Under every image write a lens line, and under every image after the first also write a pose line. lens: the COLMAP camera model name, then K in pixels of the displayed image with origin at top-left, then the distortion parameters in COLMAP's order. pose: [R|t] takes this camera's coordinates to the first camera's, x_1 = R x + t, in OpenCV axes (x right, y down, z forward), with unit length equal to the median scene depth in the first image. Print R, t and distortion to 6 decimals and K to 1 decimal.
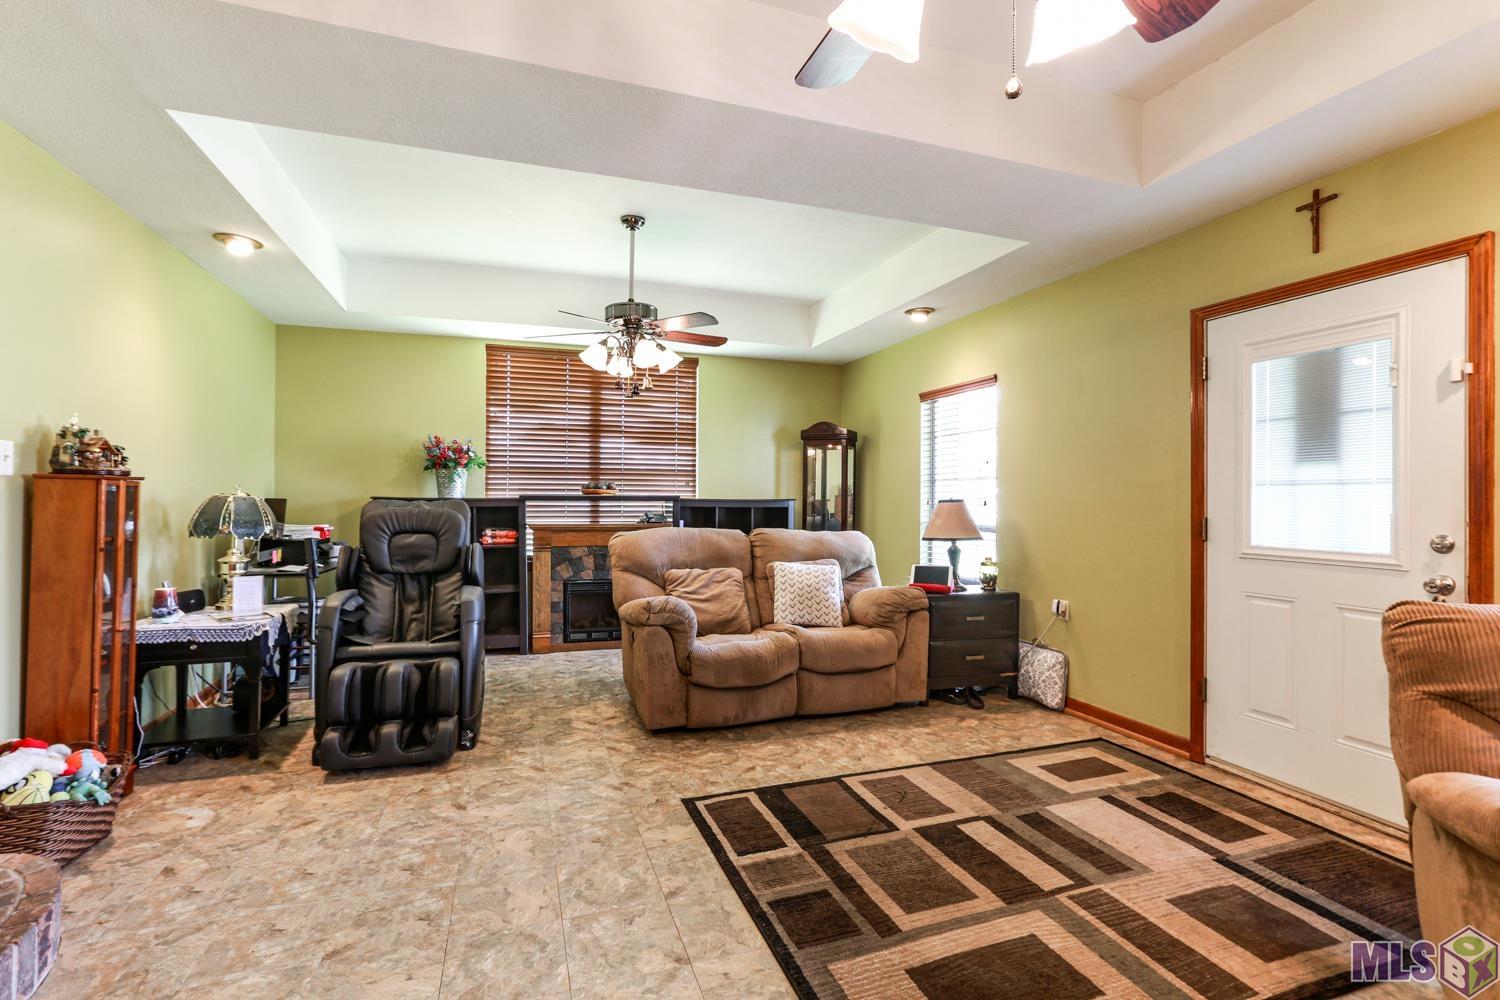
lens RADIAL K [[693.9, 0, 745.0], [0, 693.9, 492.5], [0, 0, 1]] dist [-0.002005, 0.000877]
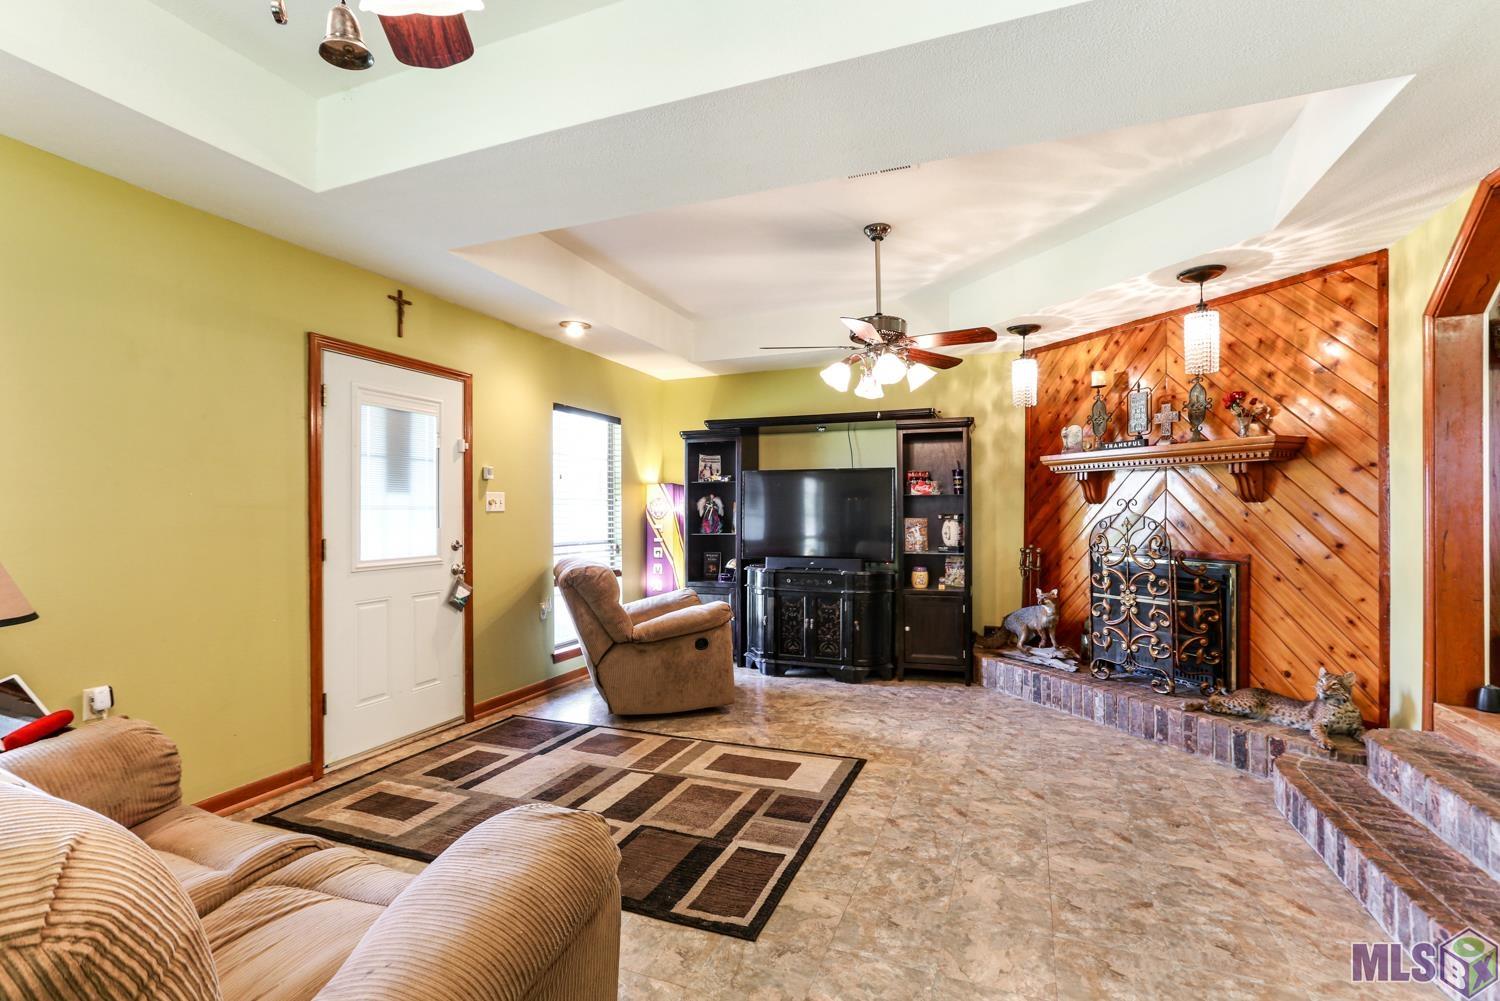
lens RADIAL K [[692.9, 0, 750.0], [0, 692.9, 500.5], [0, 0, 1]] dist [-0.012216, 0.000332]
pose [[-0.758546, 0.007346, 0.651578, -0.566366], [-0.007003, 0.999787, -0.019425, -0.006760], [-0.651582, -0.019297, -0.758333, 1.567500]]
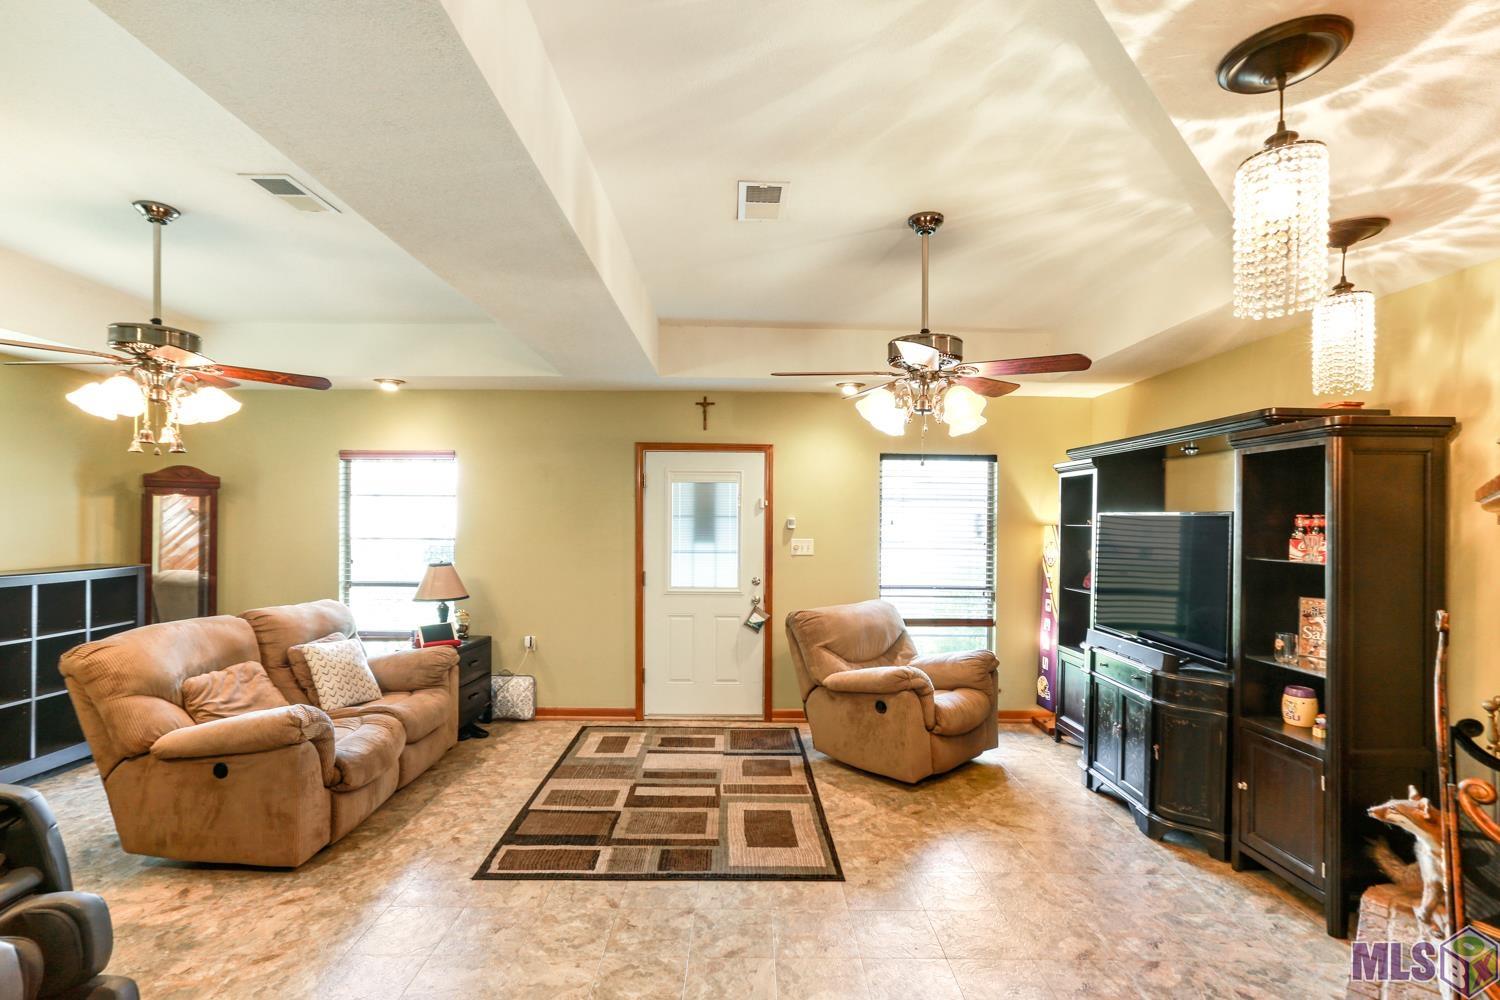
lens RADIAL K [[706.2, 0, 748.1], [0, 706.2, 515.0], [0, 0, 1]] dist [-0.059195, 0.046202]
pose [[0.319658, -0.000264, 0.947533, -0.965801], [-0.014089, 0.999888, 0.005032, -0.125793], [-0.947428, -0.014958, 0.319619, 0.268027]]
